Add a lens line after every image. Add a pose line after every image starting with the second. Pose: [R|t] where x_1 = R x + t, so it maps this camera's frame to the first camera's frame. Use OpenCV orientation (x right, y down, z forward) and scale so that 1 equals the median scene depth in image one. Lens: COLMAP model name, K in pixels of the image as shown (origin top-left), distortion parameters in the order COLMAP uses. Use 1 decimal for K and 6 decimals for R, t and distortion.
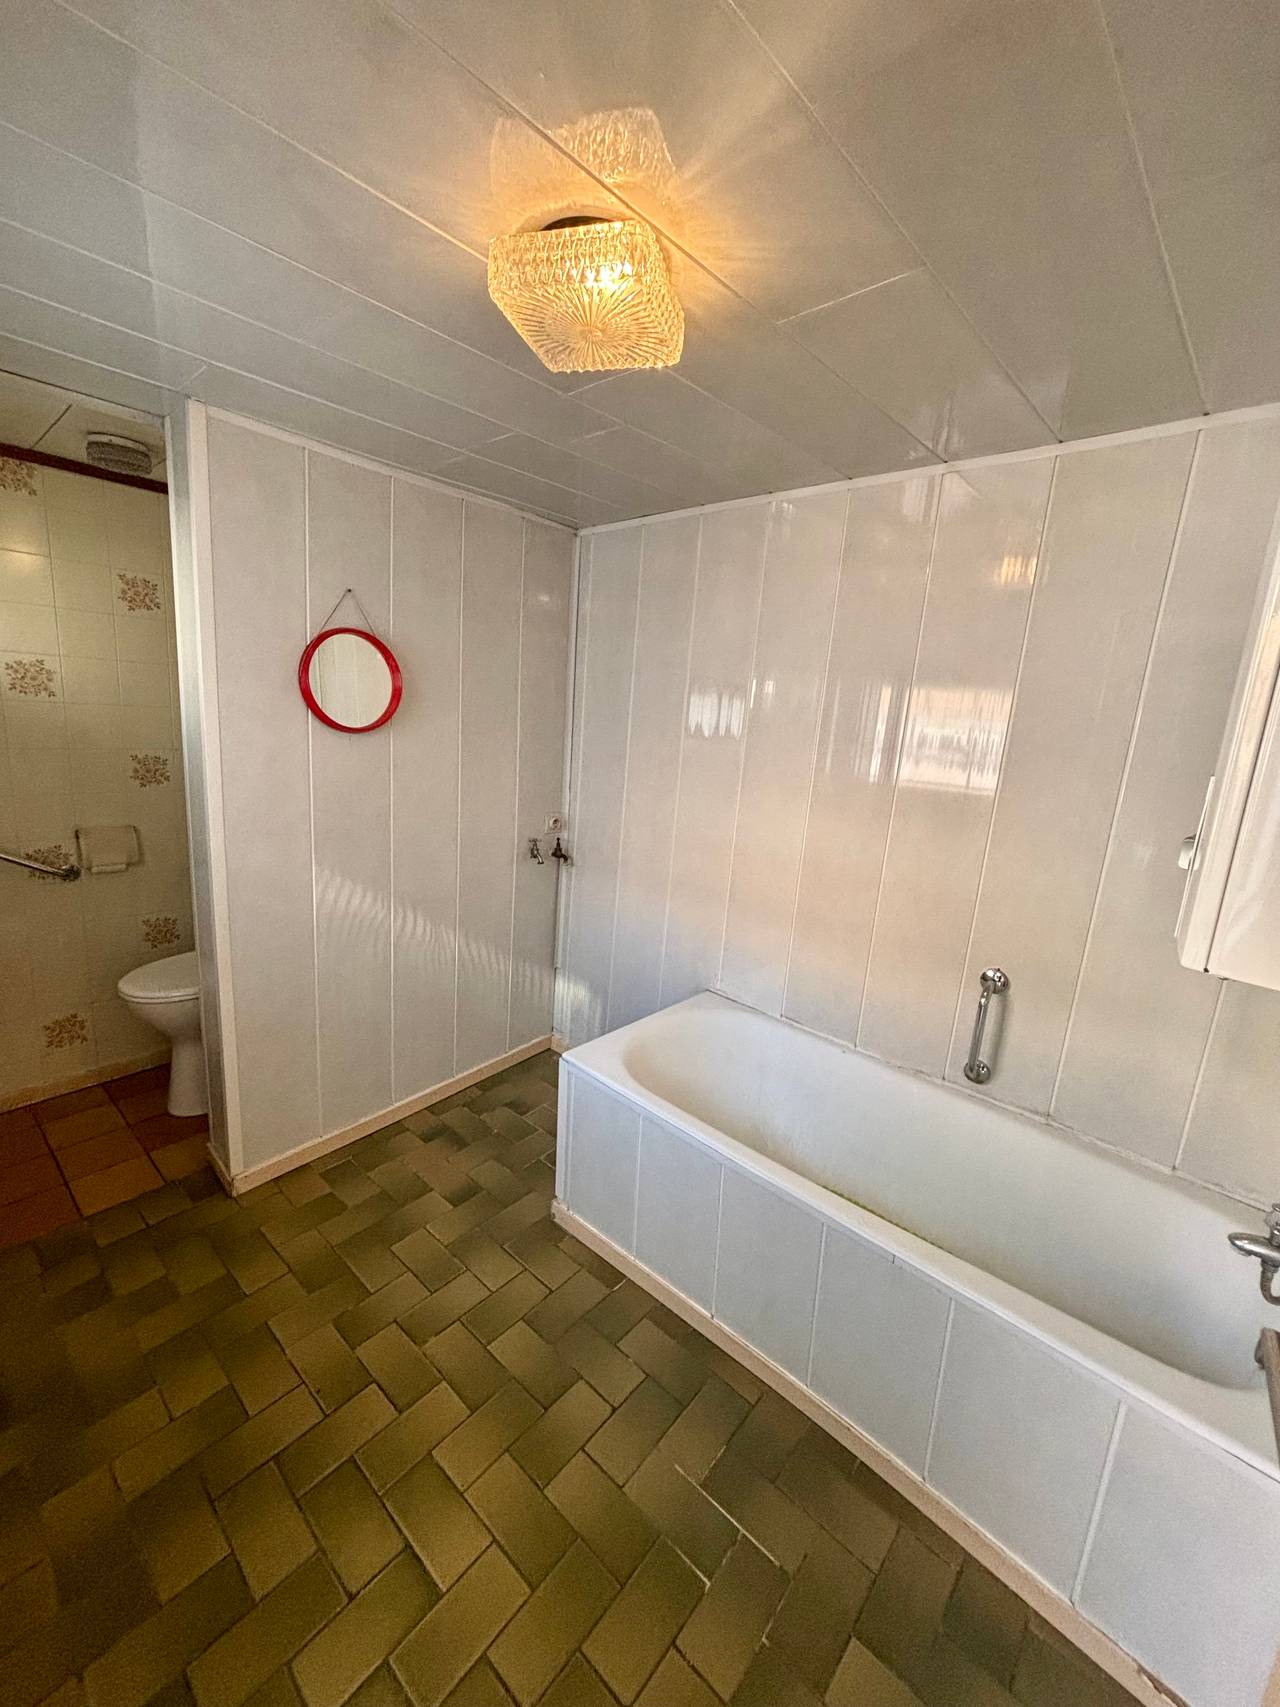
lens RADIAL K [[684.8, 0, 639.0], [0, 684.8, 846.5], [0, 0, 1]] dist [-0.016658, 0.005986]
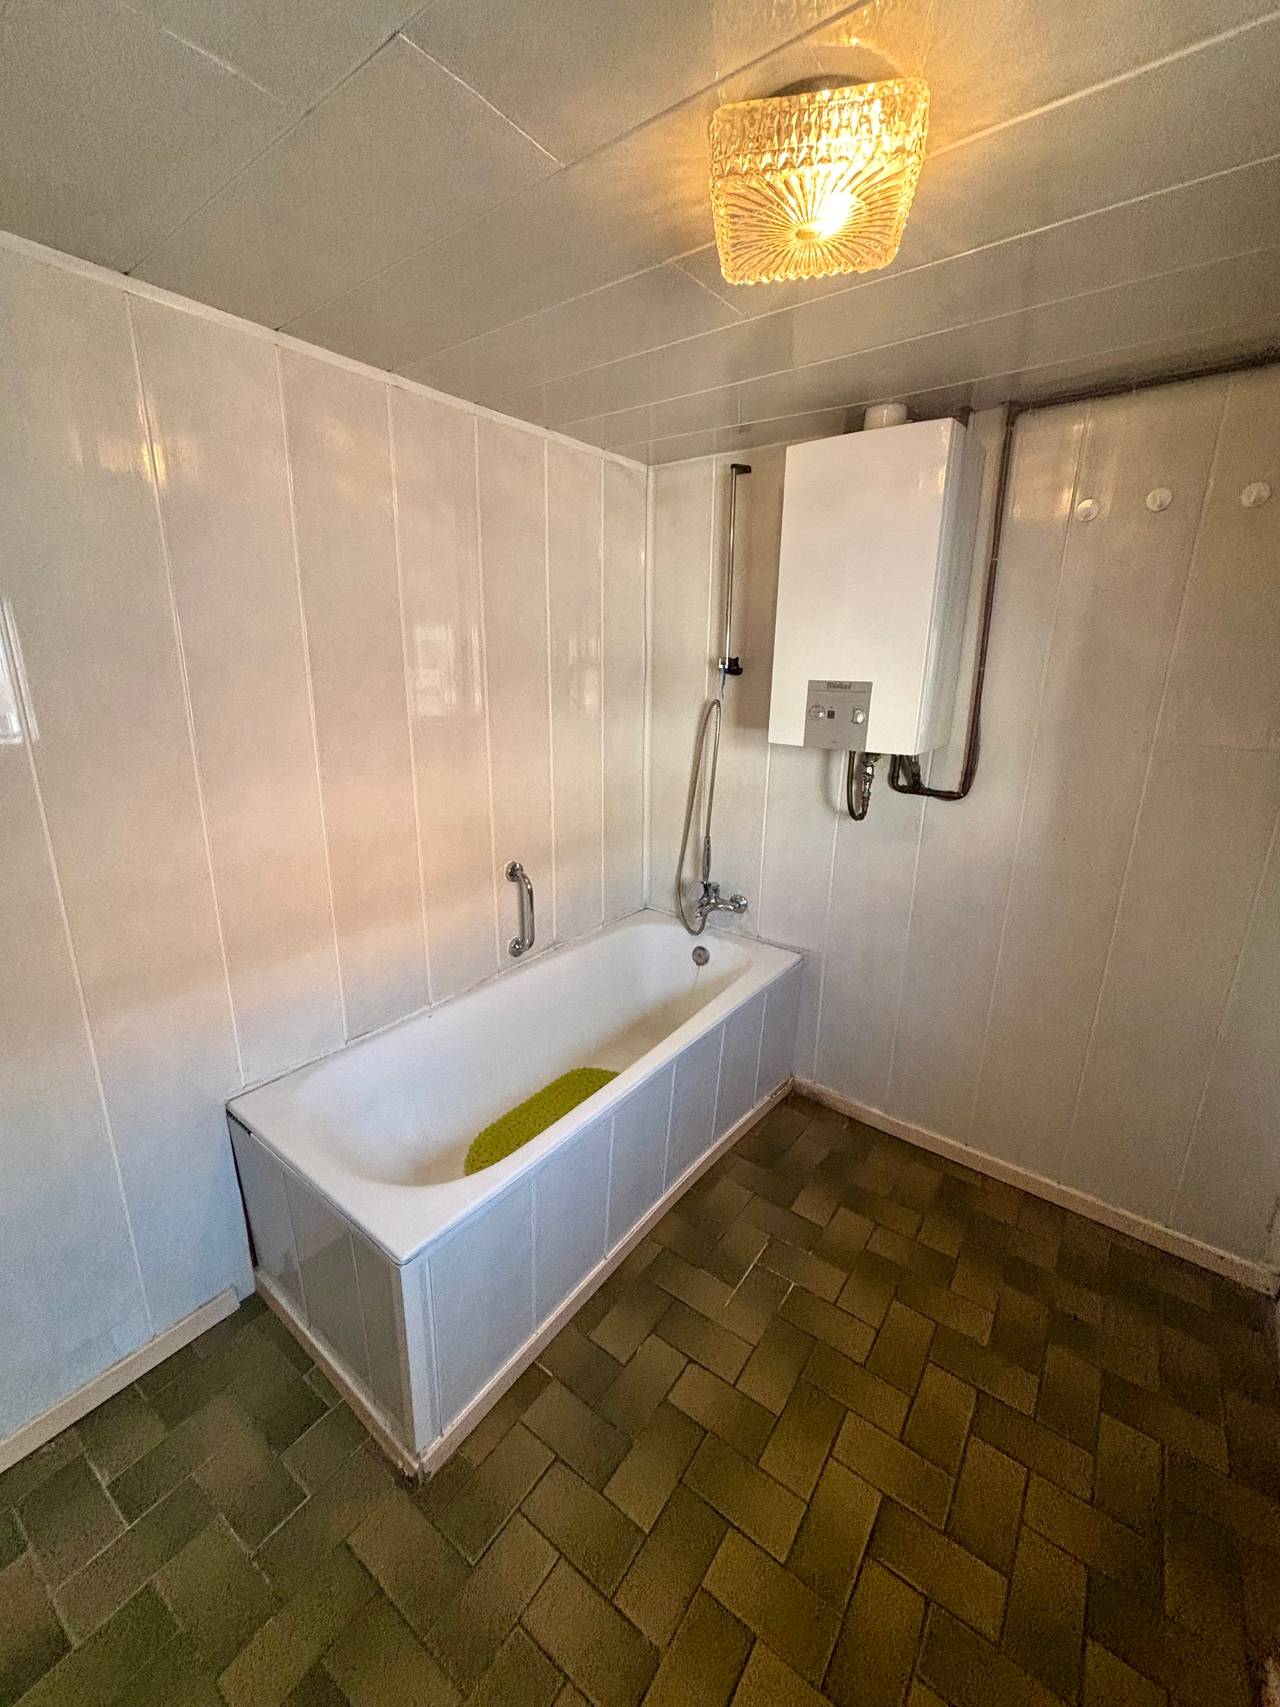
lens RADIAL K [[684.8, 0, 639.0], [0, 684.8, 846.5], [0, 0, 1]] dist [-0.016658, 0.005986]
pose [[-0.085441, -0.329914, 0.940137, -0.648784], [0.186975, 0.921514, 0.340371, -0.223405], [-0.978642, 0.204863, -0.017049, 0.816923]]
